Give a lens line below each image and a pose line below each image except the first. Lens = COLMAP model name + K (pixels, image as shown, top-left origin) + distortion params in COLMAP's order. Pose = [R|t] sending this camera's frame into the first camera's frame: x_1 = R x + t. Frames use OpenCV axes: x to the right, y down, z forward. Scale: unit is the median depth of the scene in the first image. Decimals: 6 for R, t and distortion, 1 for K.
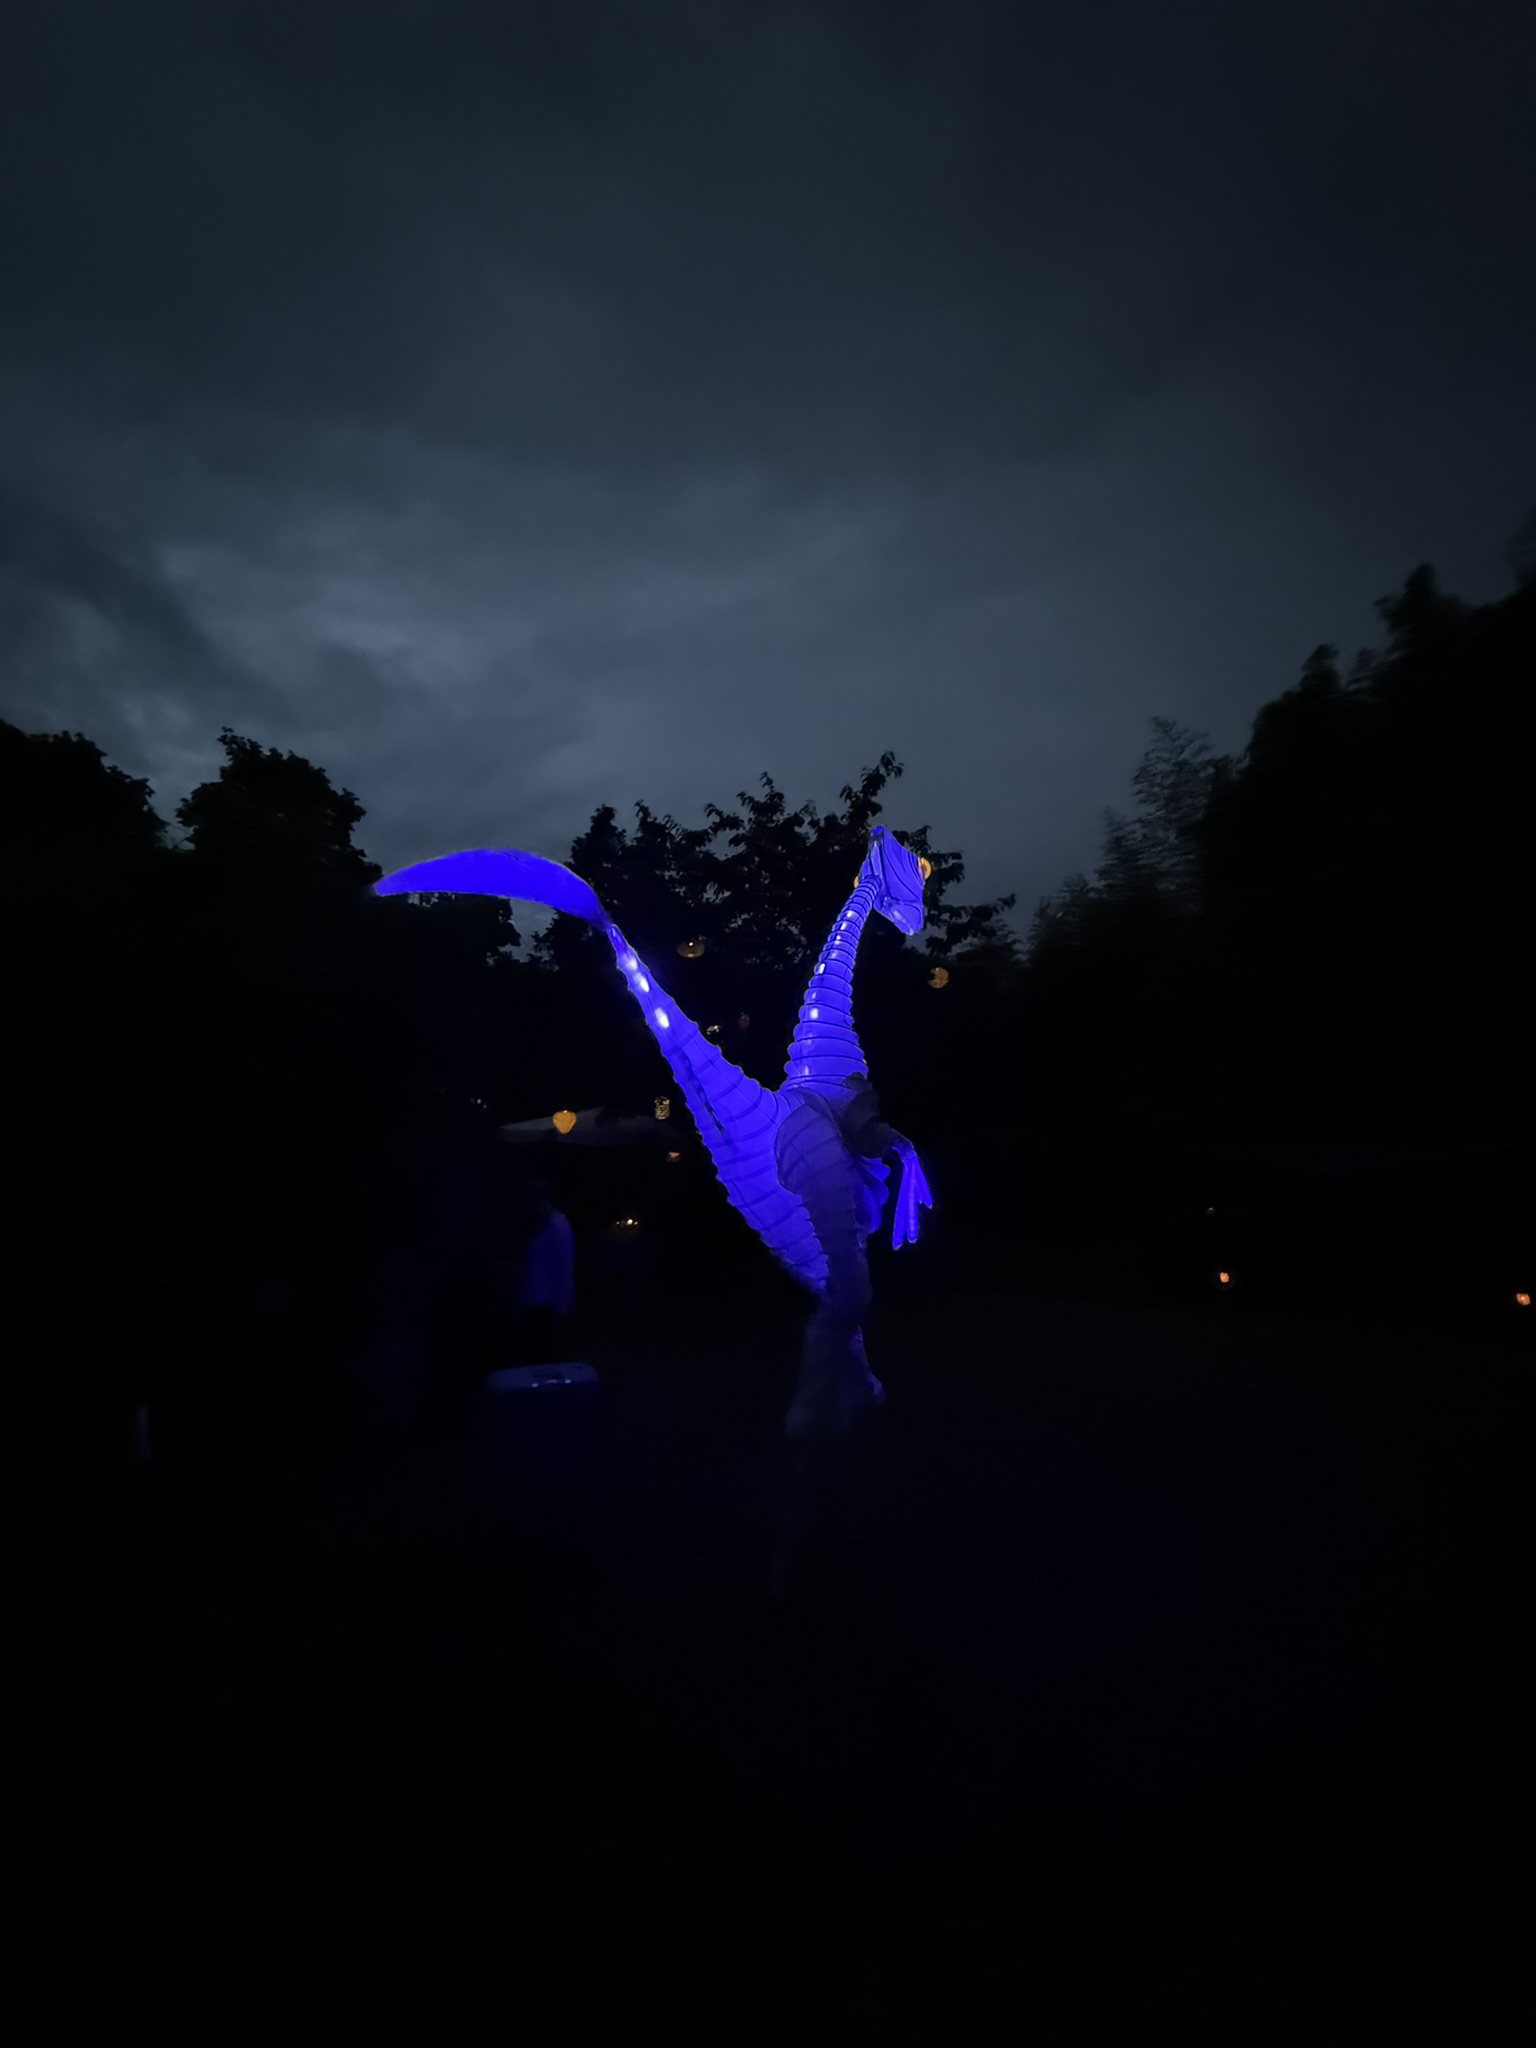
lens RADIAL K [[815.7, 0, 773.3], [0, 815.7, 1012.2], [0, 0, 1]] dist [-0.000147, 0.000347]
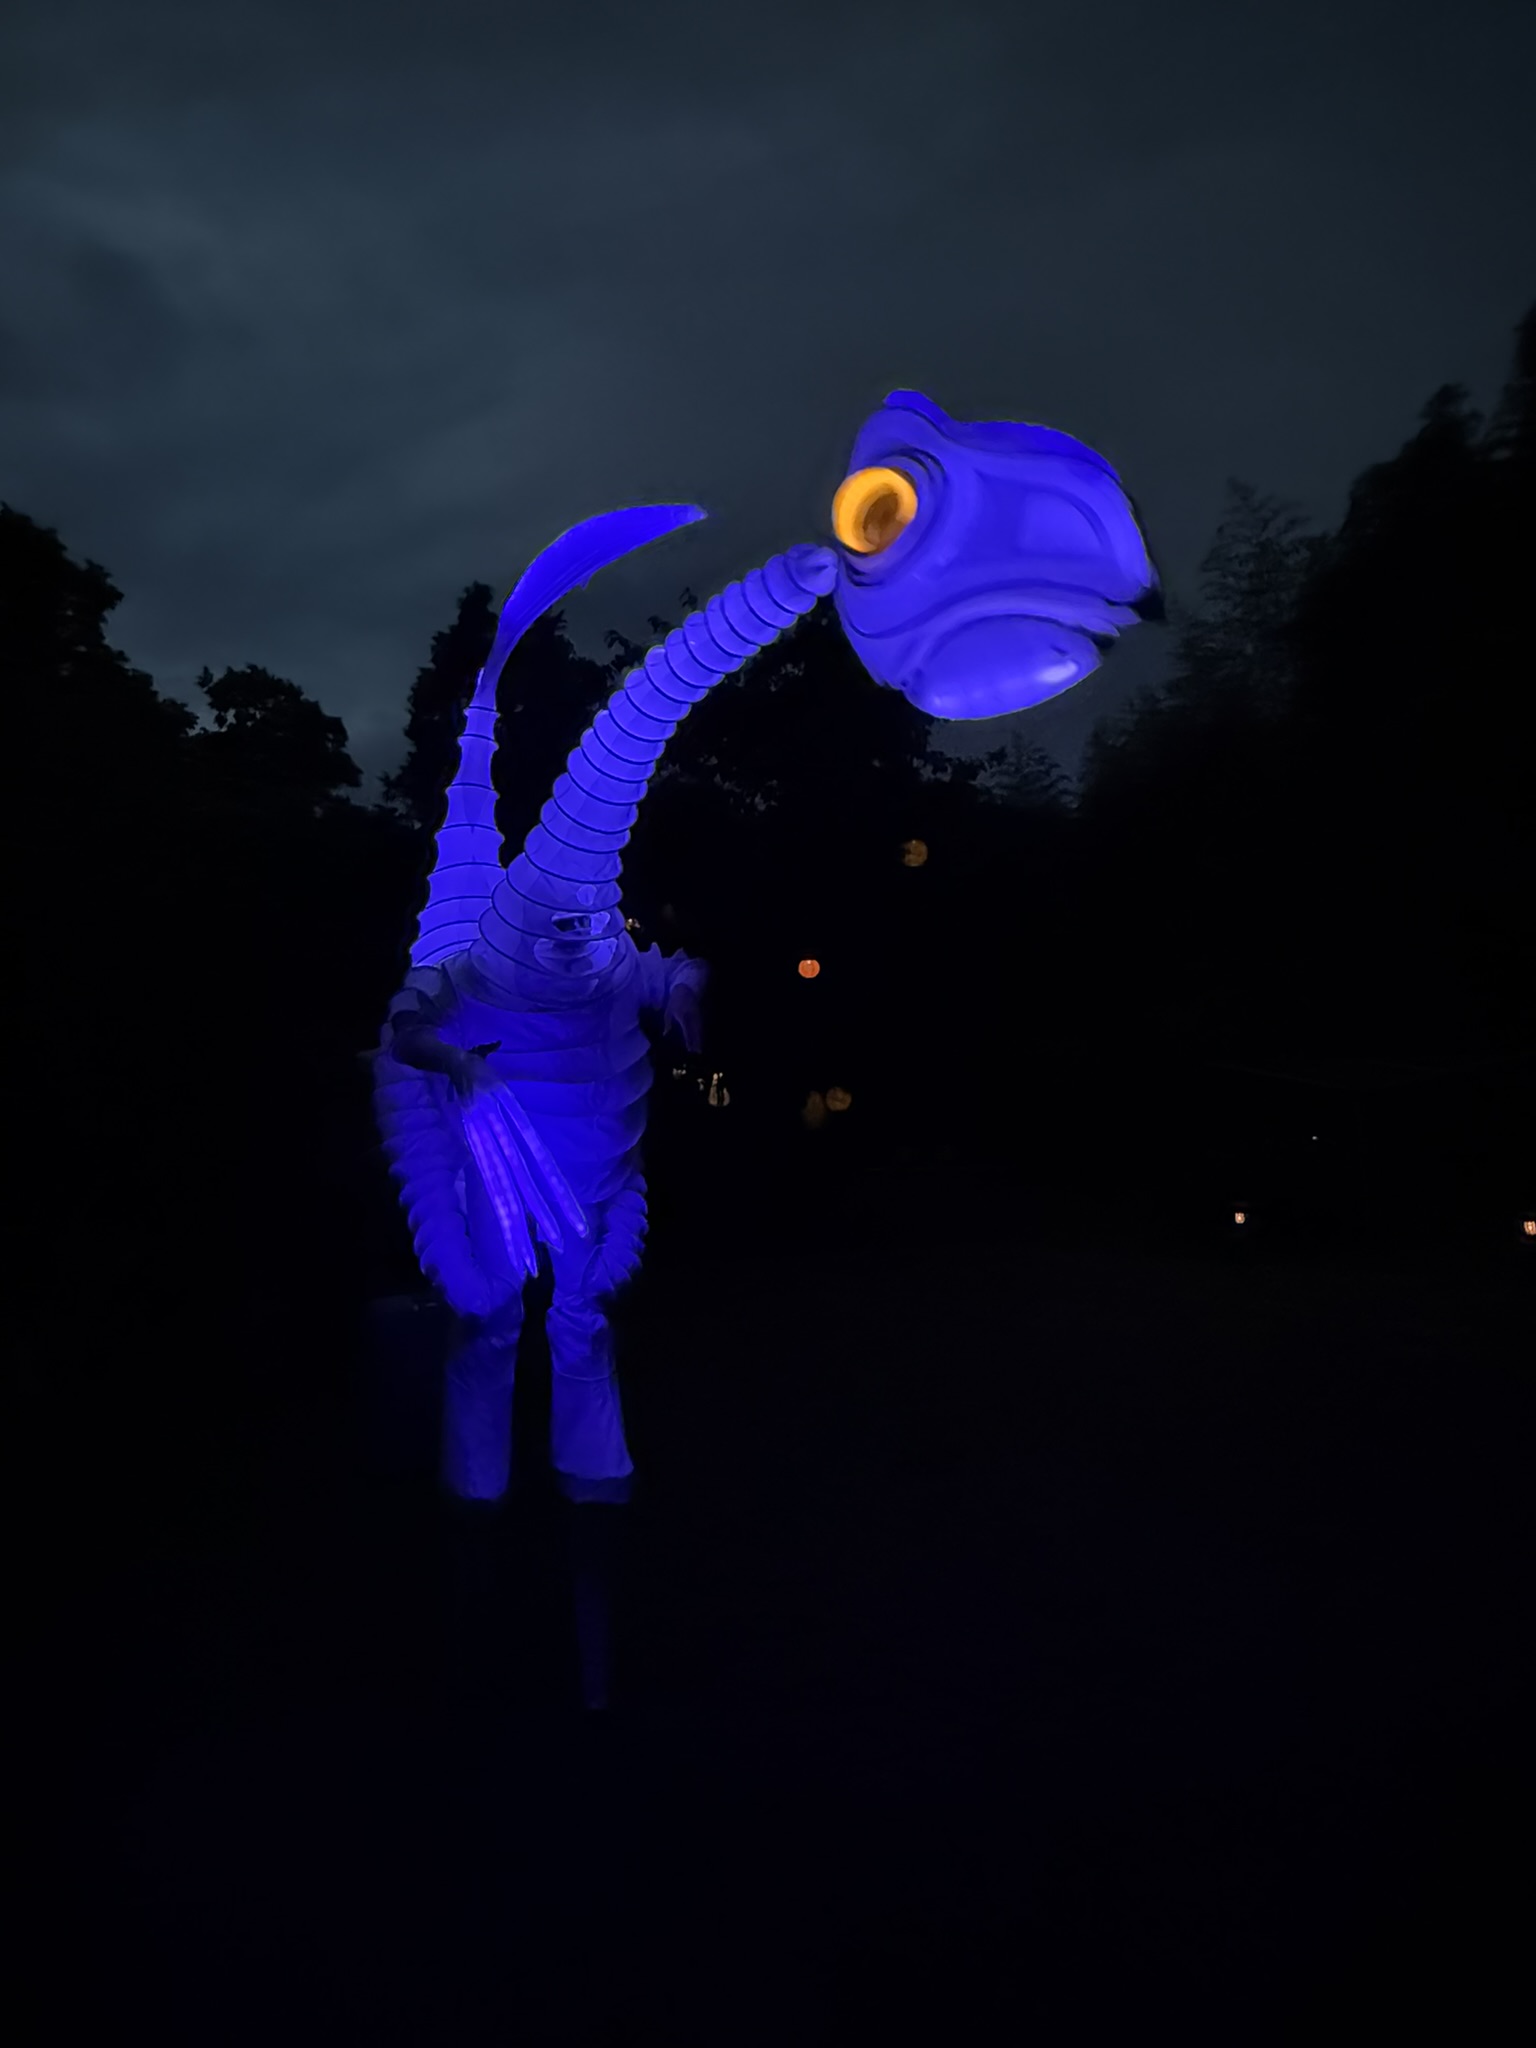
lens RADIAL K [[1260.6, 0, 793.6], [0, 1260.6, 993.6], [0, 0, 1]] dist [0.018192, 0.001165]
pose [[0.999510, -0.015003, 0.027462, 0.035703], [0.012007, 0.994275, 0.106179, -0.026081], [-0.028898, -0.105797, 0.993968, -0.142891]]
